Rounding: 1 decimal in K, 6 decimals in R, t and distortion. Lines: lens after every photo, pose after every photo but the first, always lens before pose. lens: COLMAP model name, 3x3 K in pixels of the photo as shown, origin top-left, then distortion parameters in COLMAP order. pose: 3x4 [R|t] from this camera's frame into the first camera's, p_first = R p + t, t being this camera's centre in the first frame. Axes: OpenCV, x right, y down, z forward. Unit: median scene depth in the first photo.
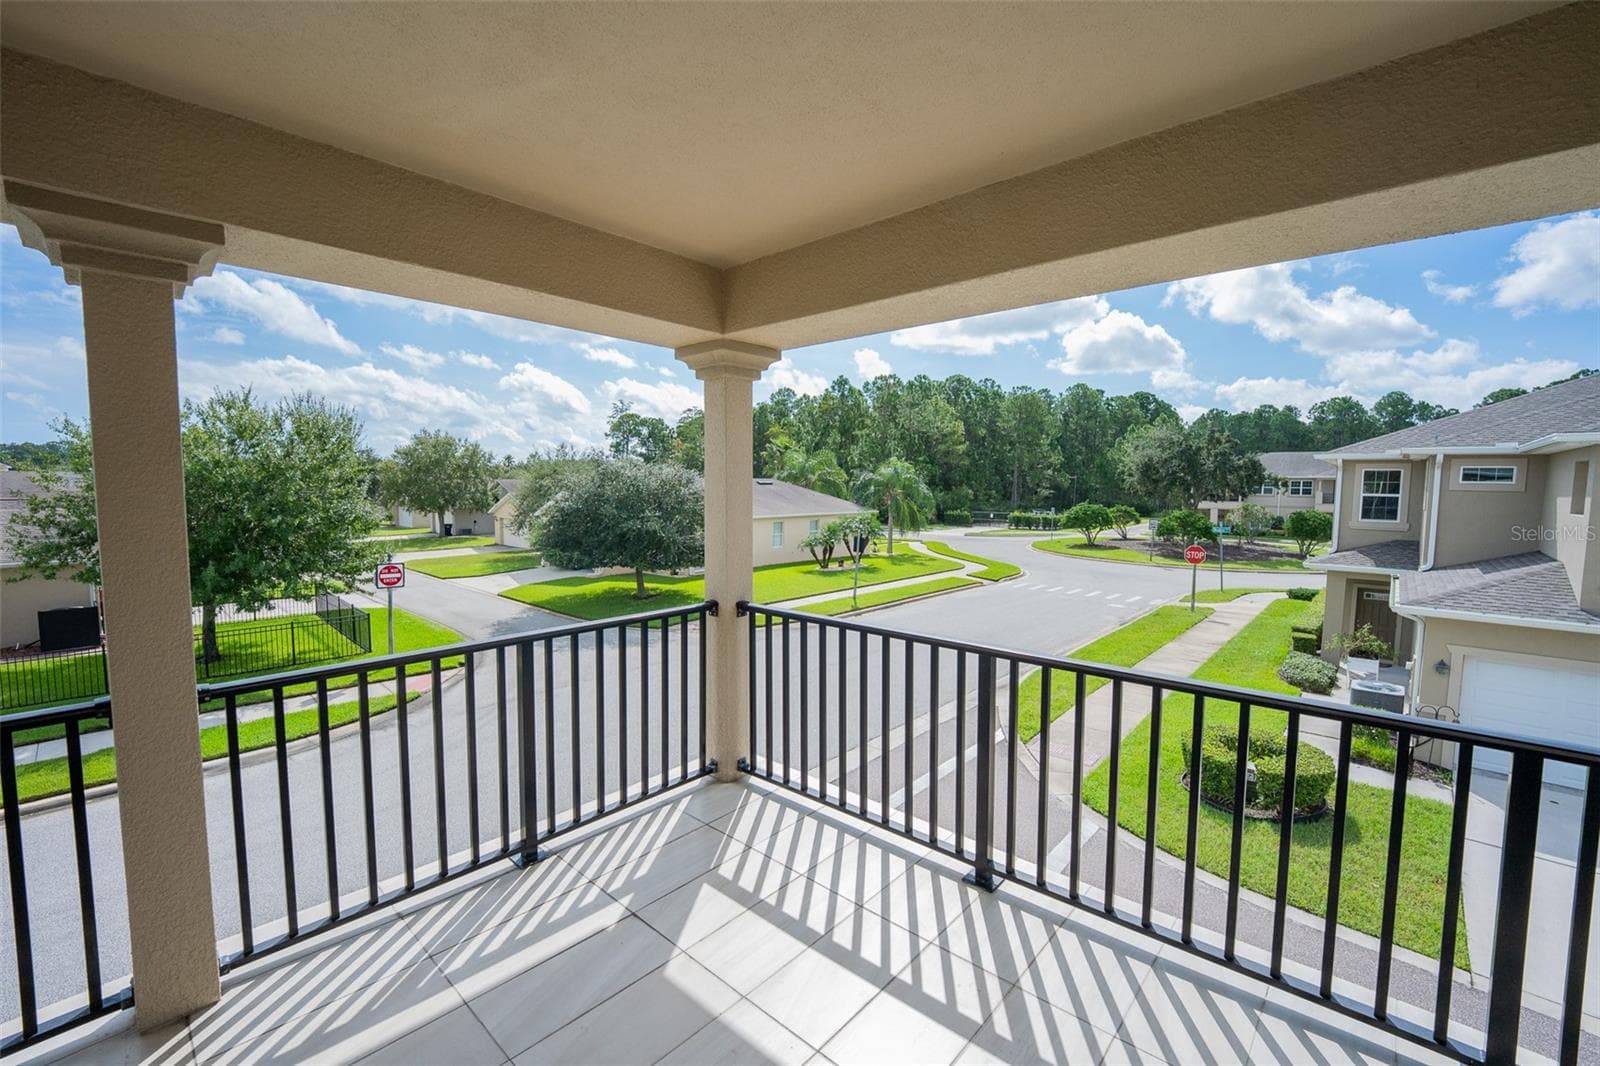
lens RADIAL K [[661.9, 0, 787.7], [0, 661.9, 524.4], [0, 0, 1]] dist [-0.002837, -0.005824]
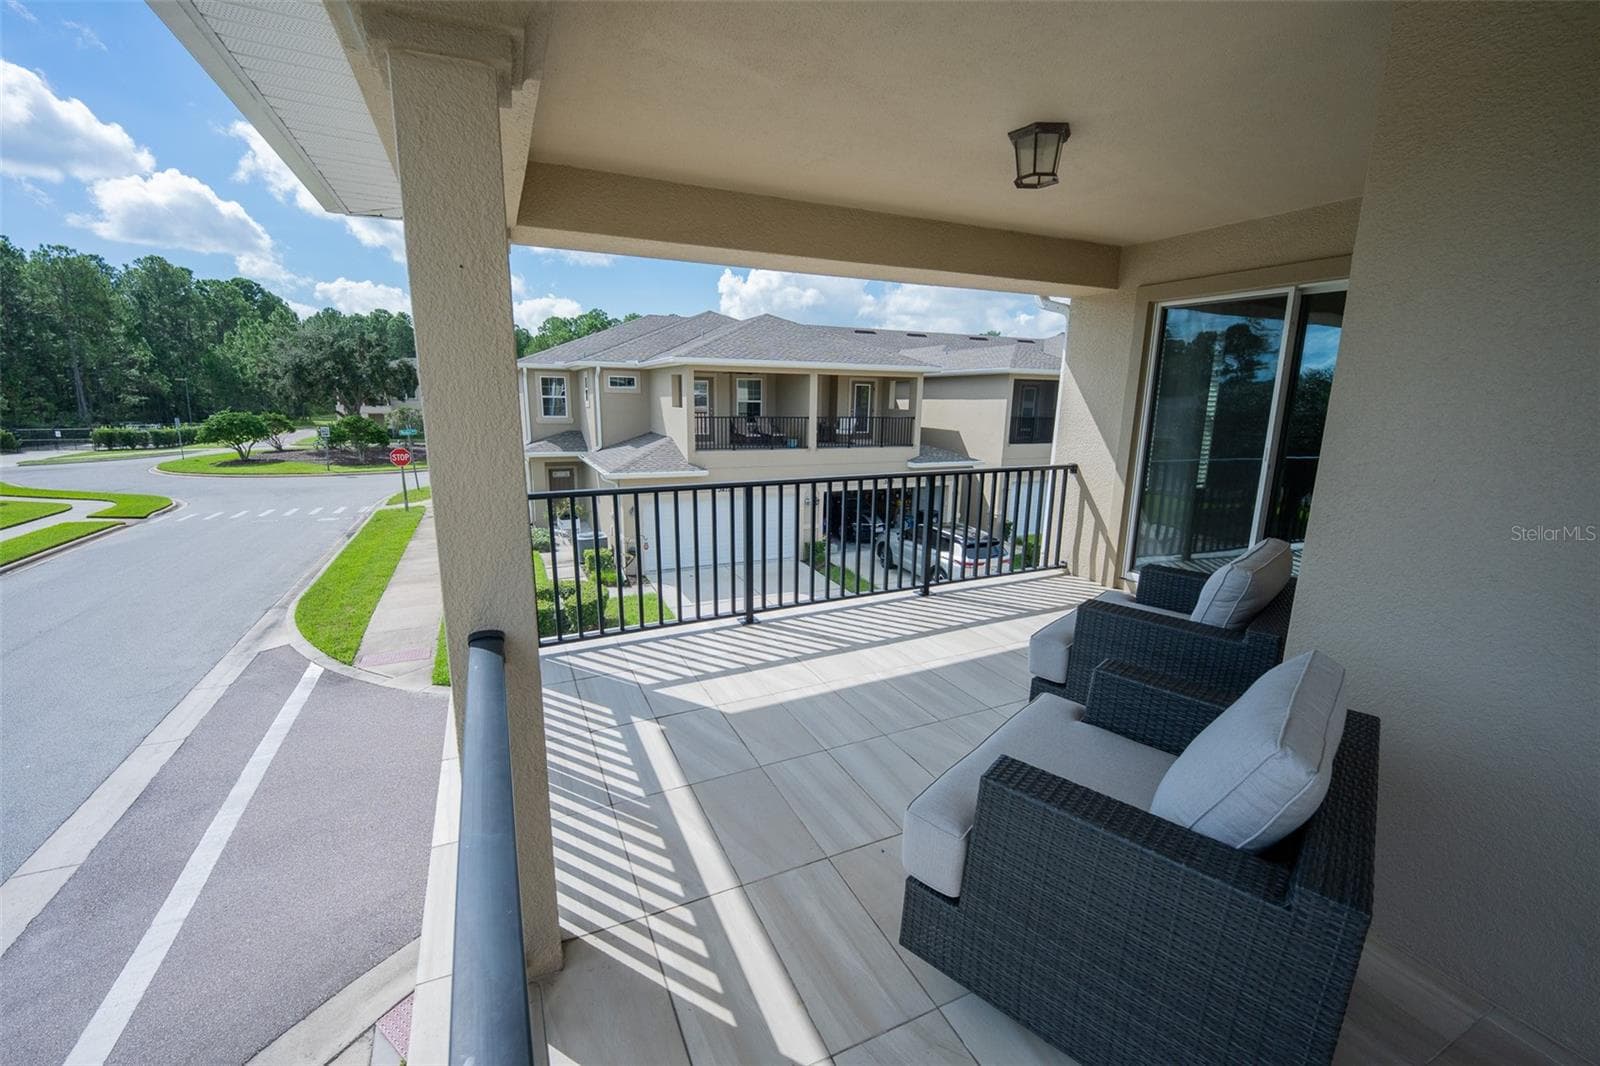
lens RADIAL K [[661.9, 0, 797.5], [0, 661.9, 540.8], [0, 0, 1]] dist [-0.002837, -0.005824]
pose [[0.371003, -0.201401, 0.906529, -0.097702], [0.049898, 0.979112, 0.197106, 0.000744], [-0.927290, -0.027893, 0.373303, 0.021533]]
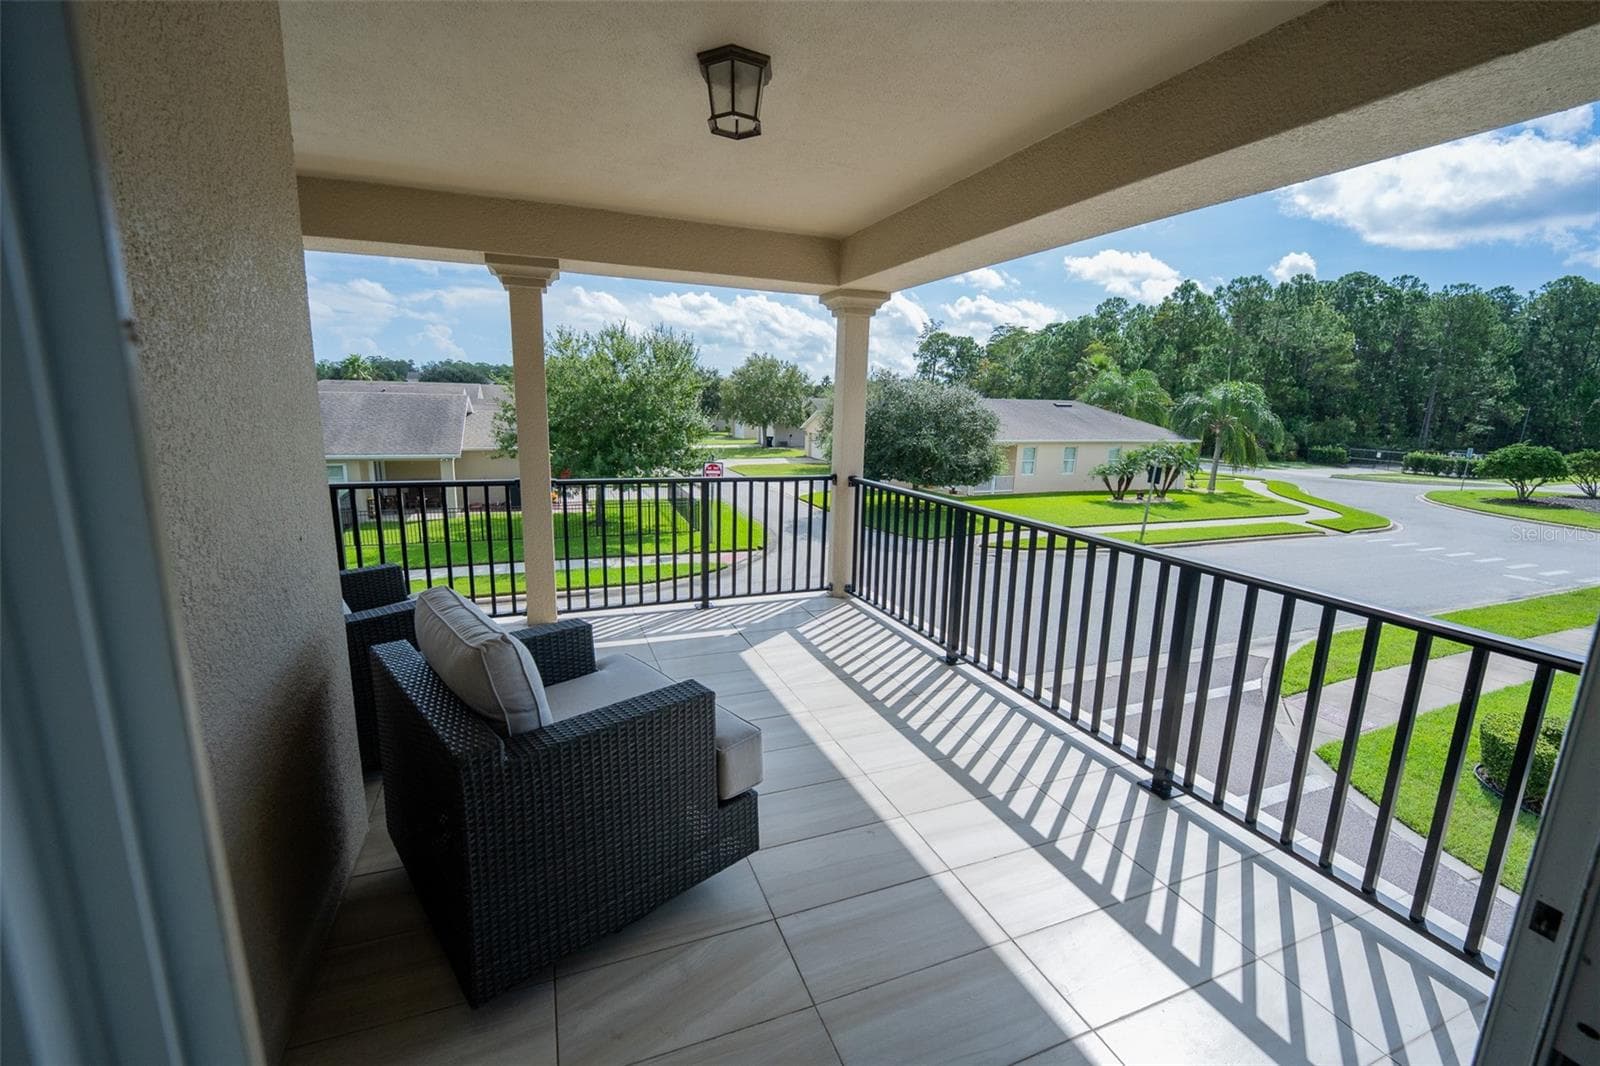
lens RADIAL K [[661.9, 0, 794.0], [0, 661.9, 532.0], [0, 0, 1]] dist [-0.002837, -0.005824]
pose [[0.898176, 0.102640, -0.427487, 0.049734], [-0.047423, 0.989311, 0.137897, 0.005091], [0.437071, -0.103583, 0.893443, -0.039781]]
